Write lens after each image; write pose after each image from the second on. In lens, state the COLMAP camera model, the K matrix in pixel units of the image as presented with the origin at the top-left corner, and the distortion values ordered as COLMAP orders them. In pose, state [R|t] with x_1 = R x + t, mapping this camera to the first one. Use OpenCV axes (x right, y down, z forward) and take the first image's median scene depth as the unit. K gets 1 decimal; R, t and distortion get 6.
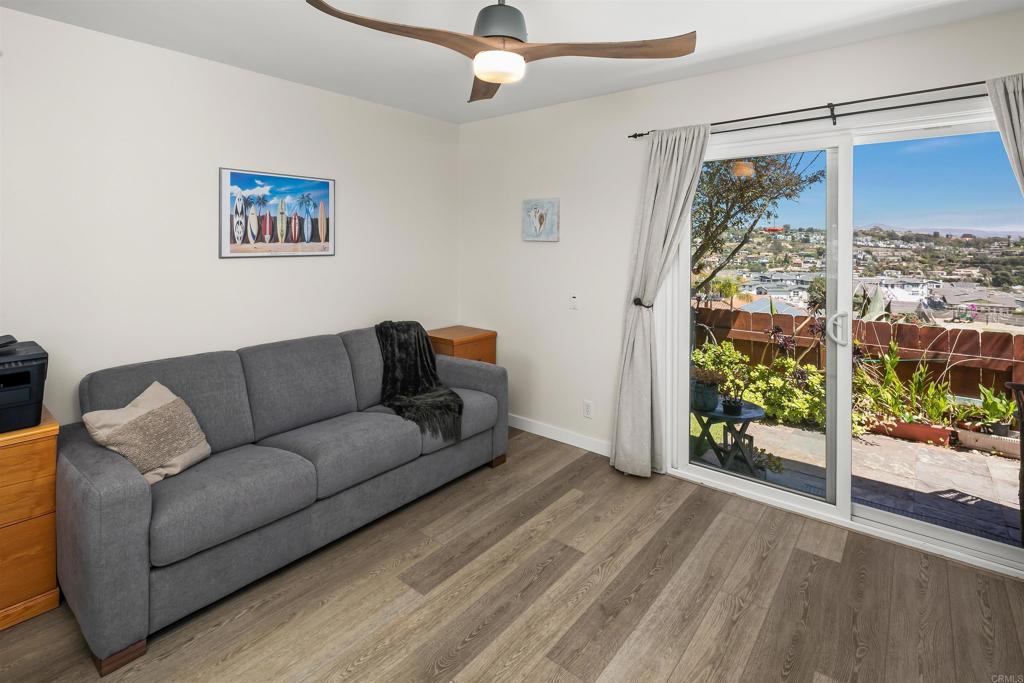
lens RADIAL K [[499.6, 0, 512.6], [0, 499.6, 238.0], [0, 0, 1]] dist [0.000509, -0.001977]
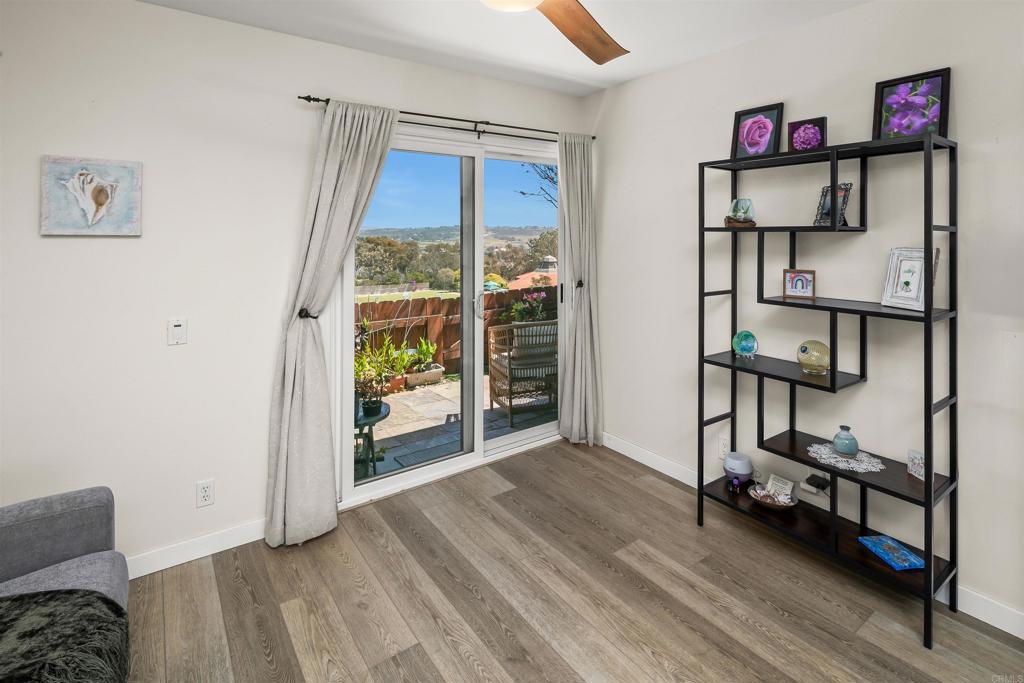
lens RADIAL K [[500.5, 0, 511.5], [0, 500.5, 230.3], [0, 0, 1]] dist [0.002174, -0.000189]
pose [[0.262412, 0.002785, 0.964952, -0.518512], [-0.004750, 0.999987, -0.001595, -0.001284], [-0.964944, -0.004165, 0.262422, 0.610877]]
